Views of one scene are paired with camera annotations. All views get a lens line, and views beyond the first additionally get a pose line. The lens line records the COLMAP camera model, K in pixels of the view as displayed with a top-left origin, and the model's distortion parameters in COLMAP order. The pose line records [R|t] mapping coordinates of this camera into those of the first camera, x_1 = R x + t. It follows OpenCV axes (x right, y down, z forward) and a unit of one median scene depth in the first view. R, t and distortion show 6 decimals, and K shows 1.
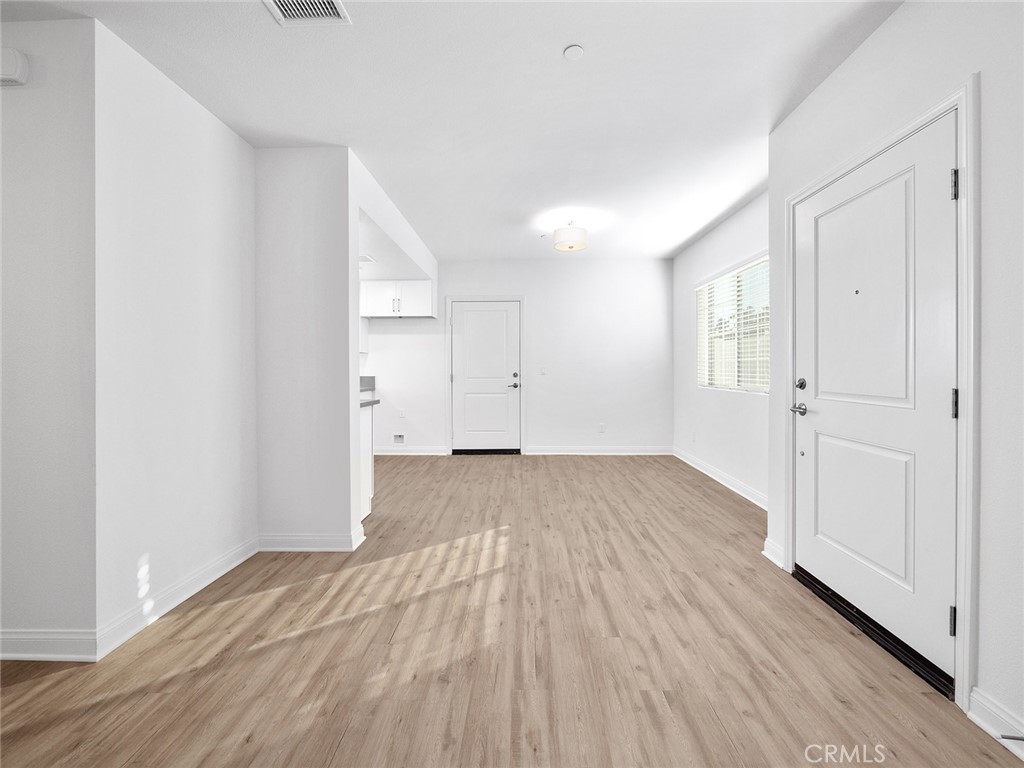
lens RADIAL K [[432.7, 0, 510.7], [0, 432.7, 381.1], [0, 0, 1]] dist [-0.007585, 0.000073]
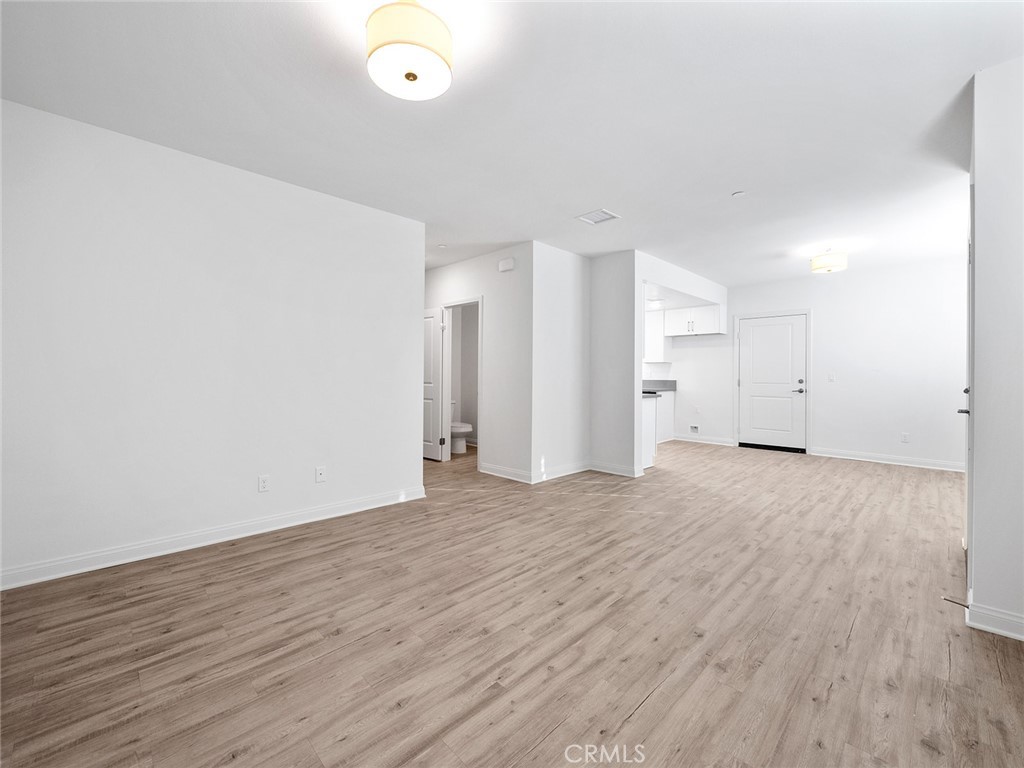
lens RADIAL K [[432.7, 0, 514.4], [0, 432.7, 367.6], [0, 0, 1]] dist [-0.007585, 0.000073]
pose [[0.727870, 0.001357, -0.685714, 0.450334], [-0.031214, 0.999027, -0.031156, 0.016115], [0.685004, 0.044081, 0.727204, -0.589913]]
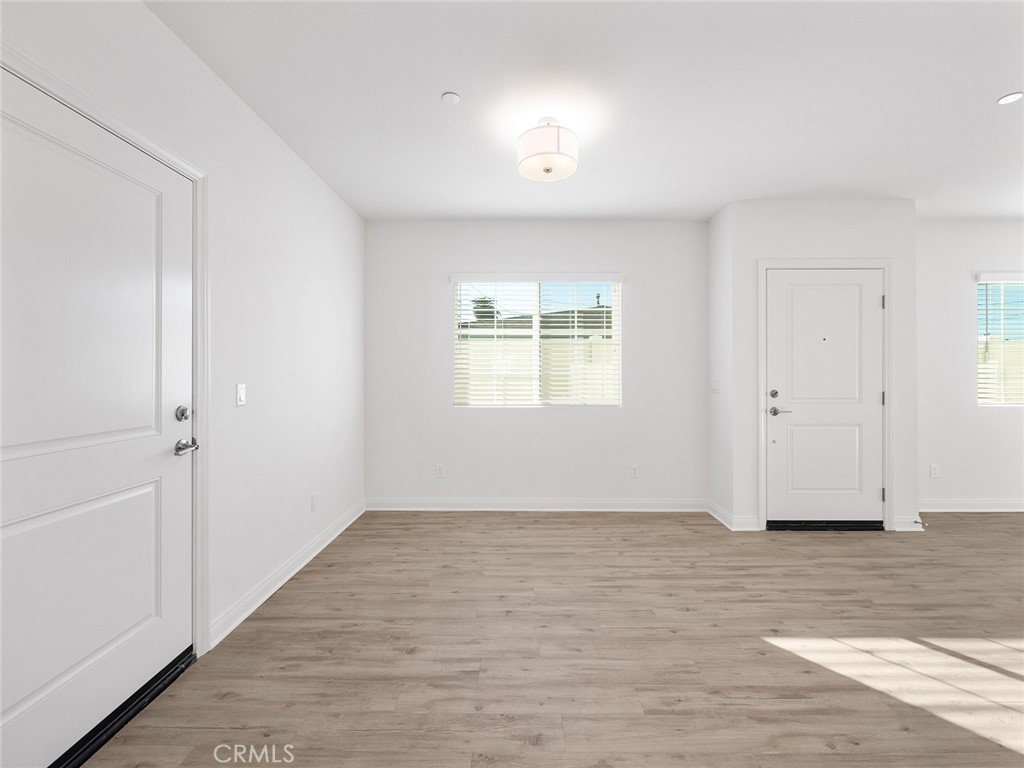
lens RADIAL K [[432.7, 0, 514.3], [0, 432.7, 374.7], [0, 0, 1]] dist [-0.007585, 0.000073]
pose [[-0.027222, -0.001132, 0.999629, -0.586318], [0.031671, 0.999496, 0.001994, -0.067948], [-0.999128, 0.031714, -0.027173, 1.488781]]
